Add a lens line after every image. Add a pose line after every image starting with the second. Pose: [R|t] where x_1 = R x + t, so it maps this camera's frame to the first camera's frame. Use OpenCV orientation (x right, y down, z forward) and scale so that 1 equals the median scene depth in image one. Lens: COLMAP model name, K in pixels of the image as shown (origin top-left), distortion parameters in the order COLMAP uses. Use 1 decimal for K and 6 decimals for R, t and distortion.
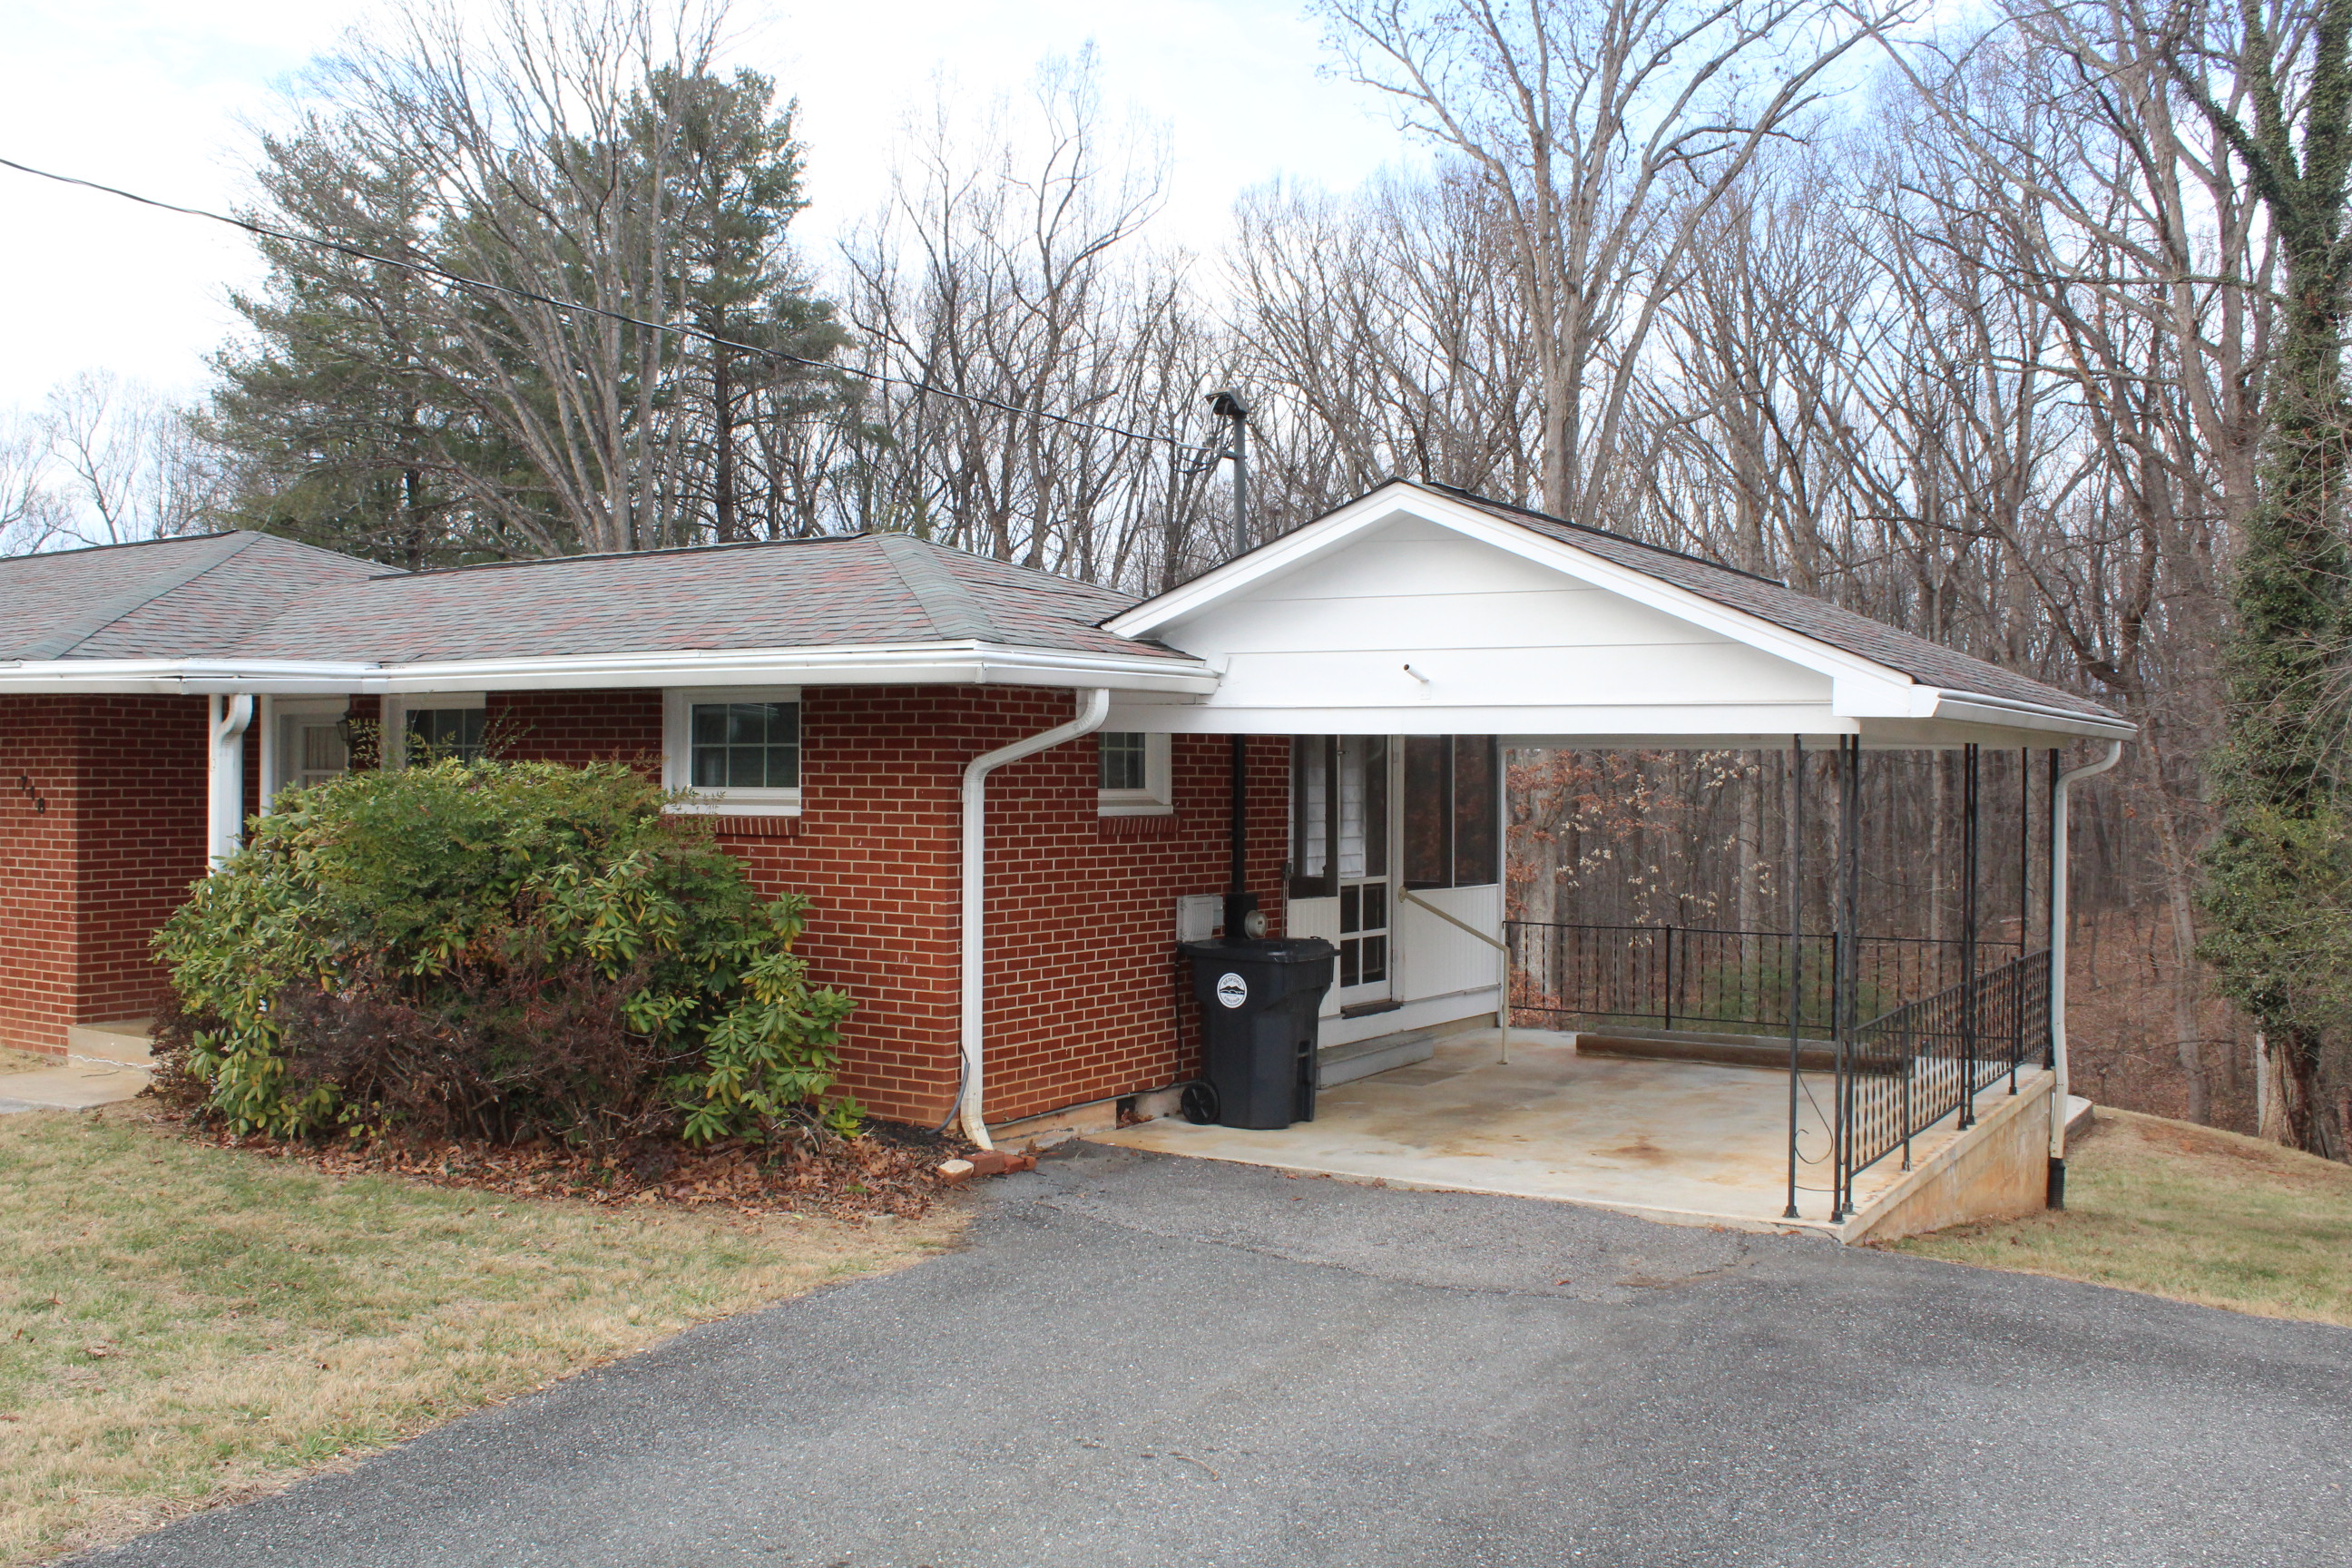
lens RADIAL K [[2126.8, 0, 1166.2], [0, 2126.8, 783.5], [0, 0, 1]] dist [-0.102784, 0.049600]
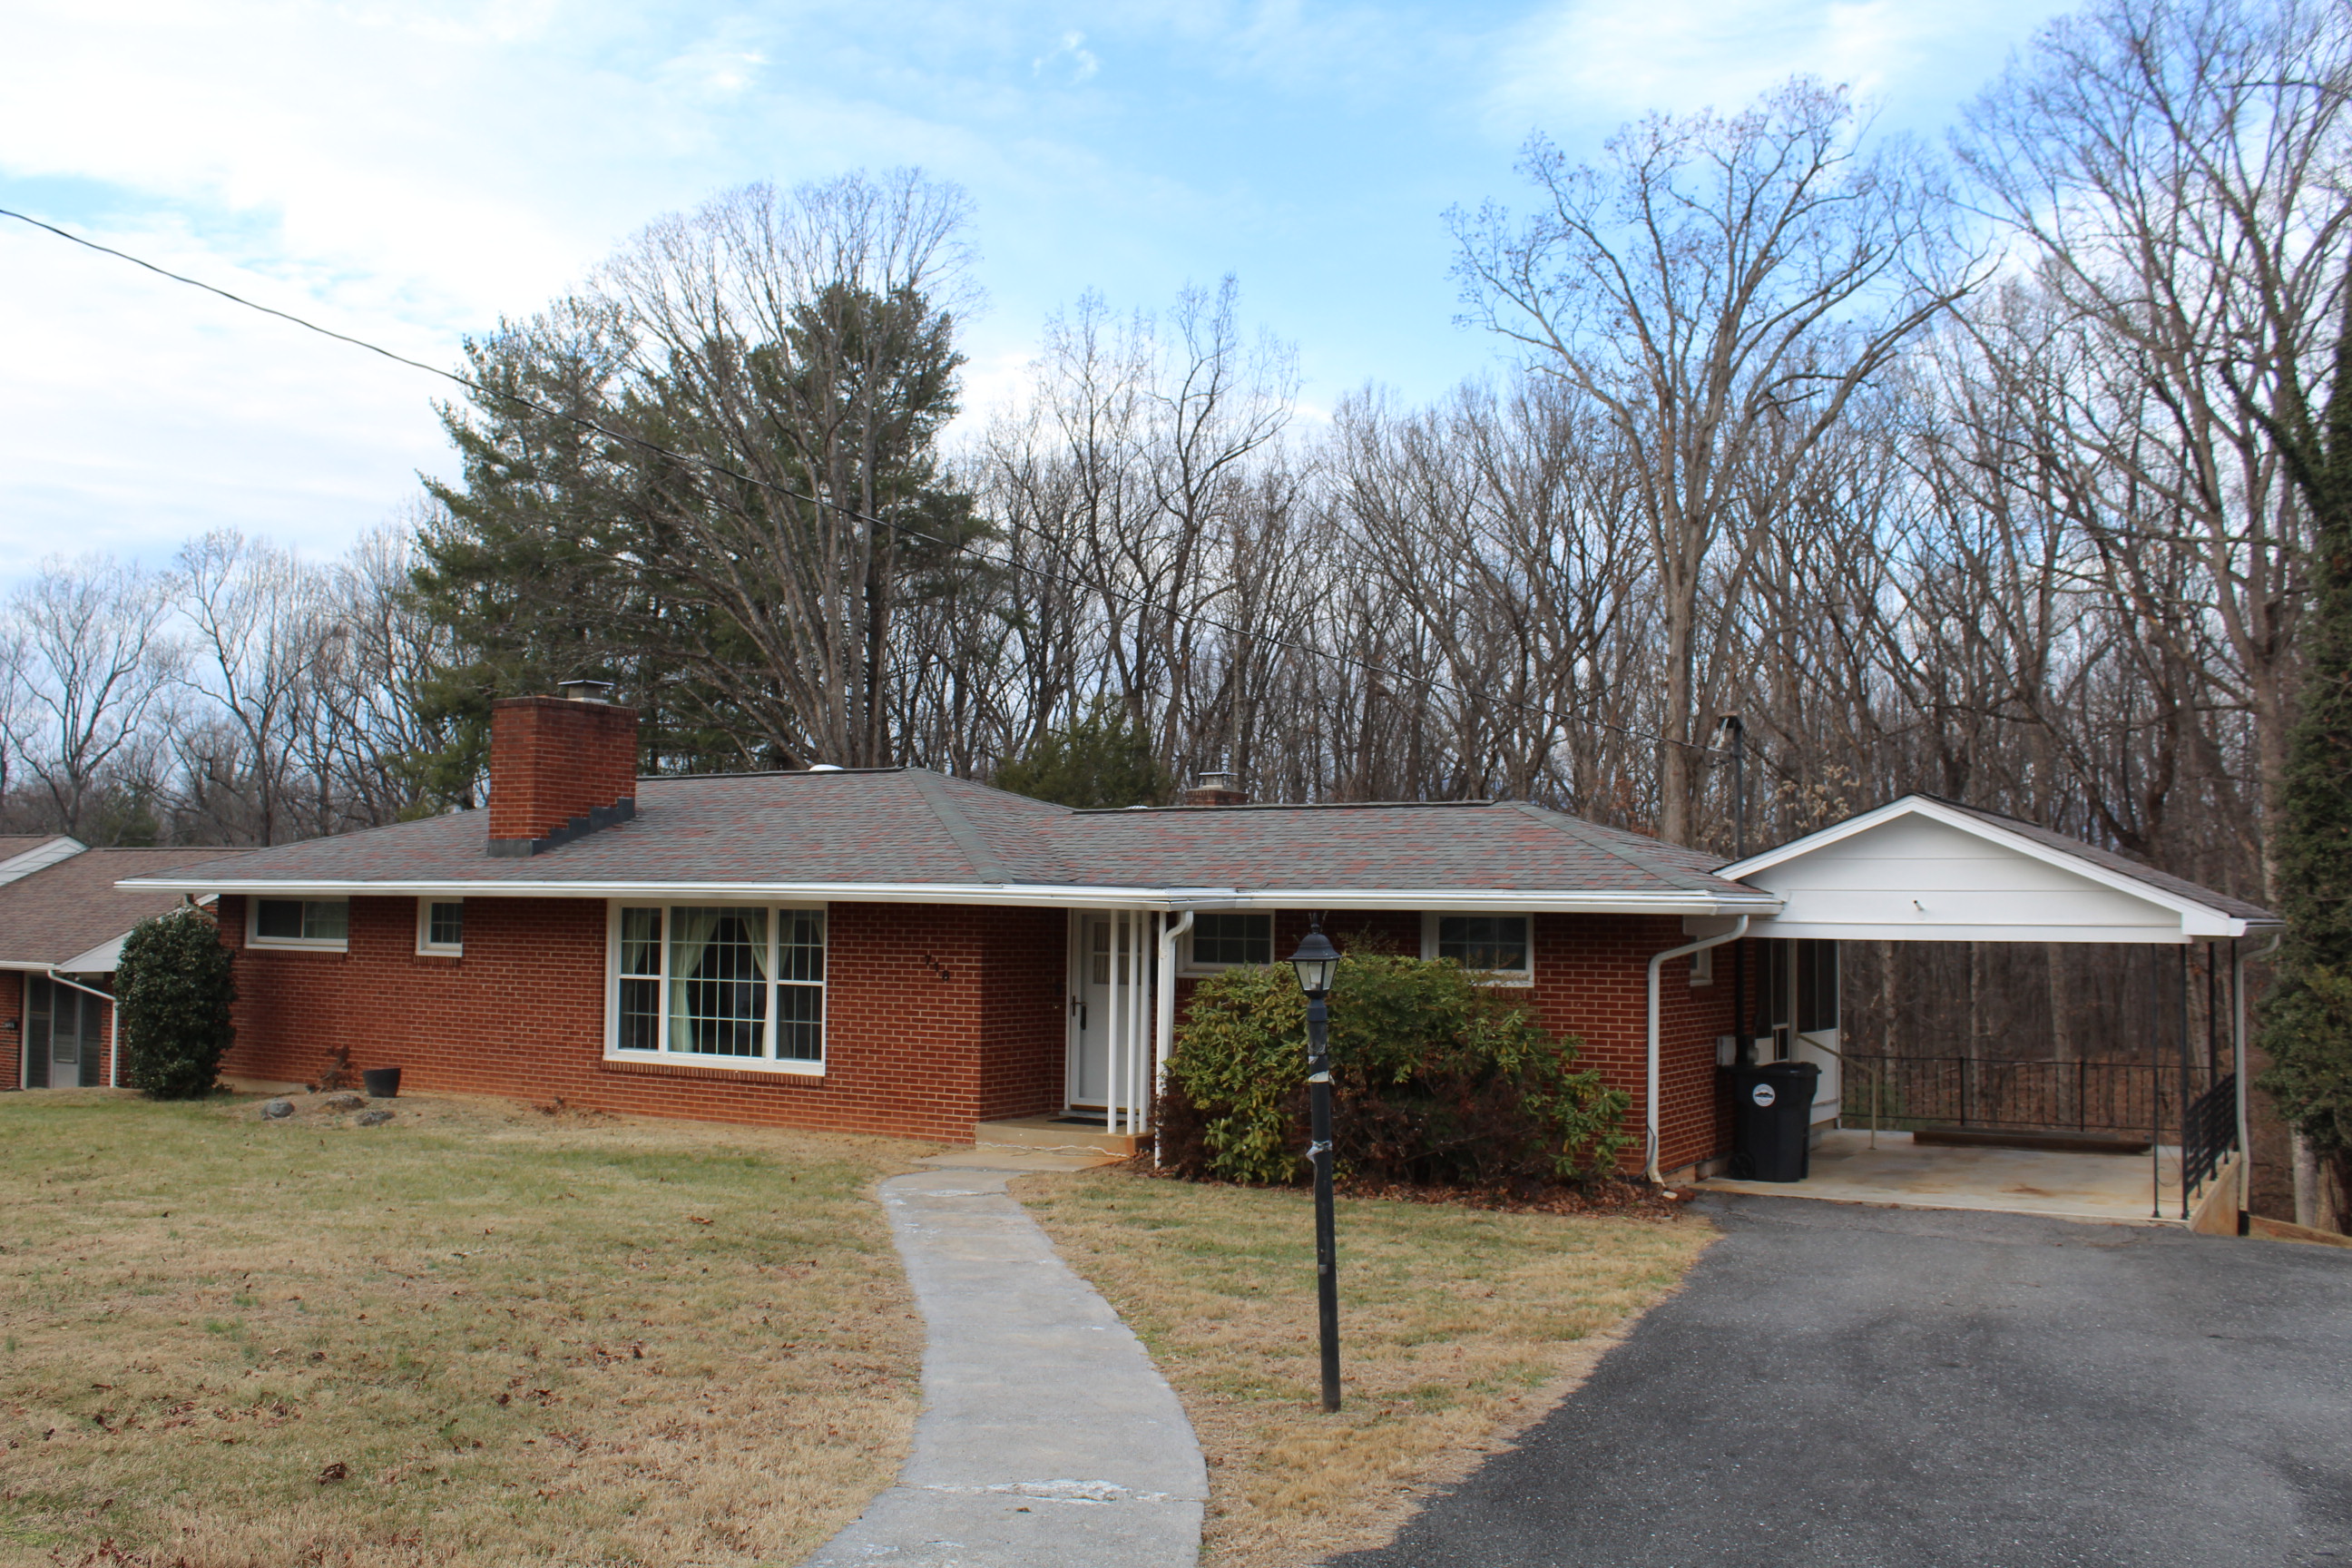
lens RADIAL K [[2126.8, 0, 1182.7], [0, 2126.8, 766.1], [0, 0, 1]] dist [-0.102784, 0.049600]
pose [[0.999748, 0.007176, 0.021252, -0.124739], [-0.005554, 0.997136, -0.075427, -0.007869], [-0.021732, 0.075290, 0.996925, -0.166692]]
